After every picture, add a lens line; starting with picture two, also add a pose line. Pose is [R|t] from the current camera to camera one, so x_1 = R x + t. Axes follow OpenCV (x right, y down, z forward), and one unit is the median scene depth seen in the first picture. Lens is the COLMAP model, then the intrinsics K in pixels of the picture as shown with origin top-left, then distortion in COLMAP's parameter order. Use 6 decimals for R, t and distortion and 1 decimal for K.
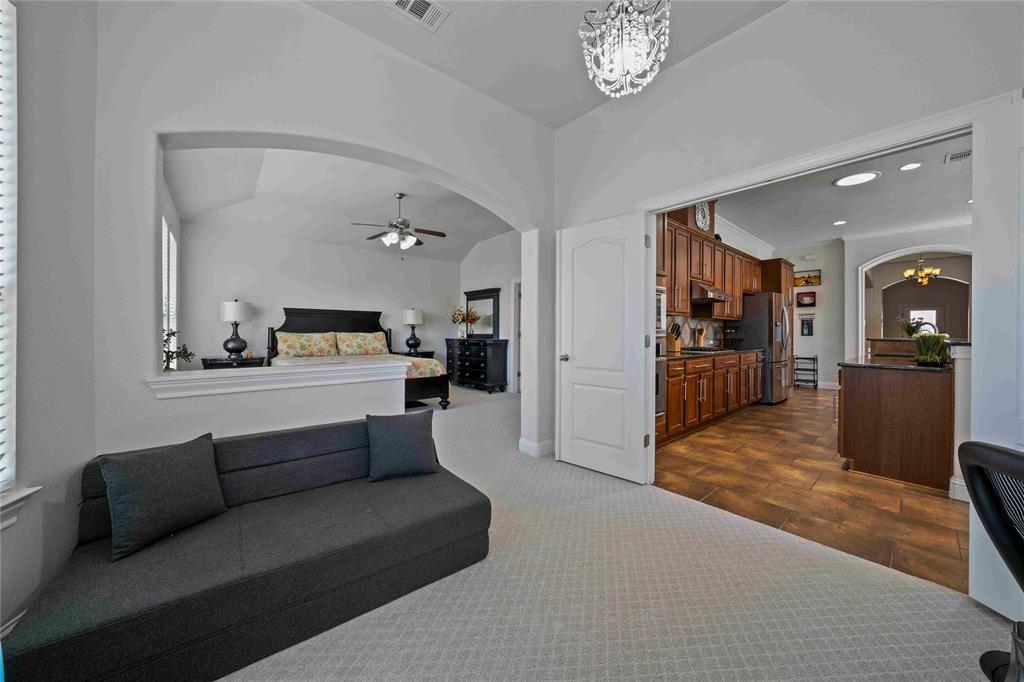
lens RADIAL K [[356.0, 0, 510.3], [0, 356.0, 333.9], [0, 0, 1]] dist [-0.020363, 0.002495]
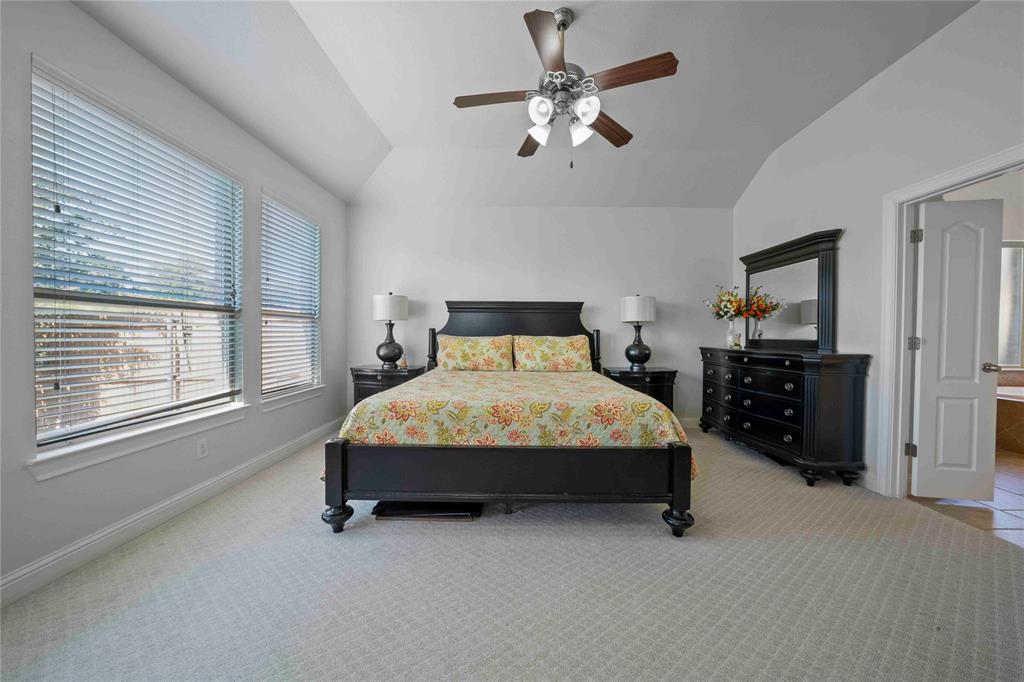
lens RADIAL K [[356.0, 0, 513.6], [0, 356.0, 335.9], [0, 0, 1]] dist [-0.020363, 0.002495]
pose [[0.763071, 0.003320, -0.646307, -0.057298], [-0.005660, 0.999983, -0.001547, -0.002367], [0.646290, 0.004839, 0.763076, 0.454730]]
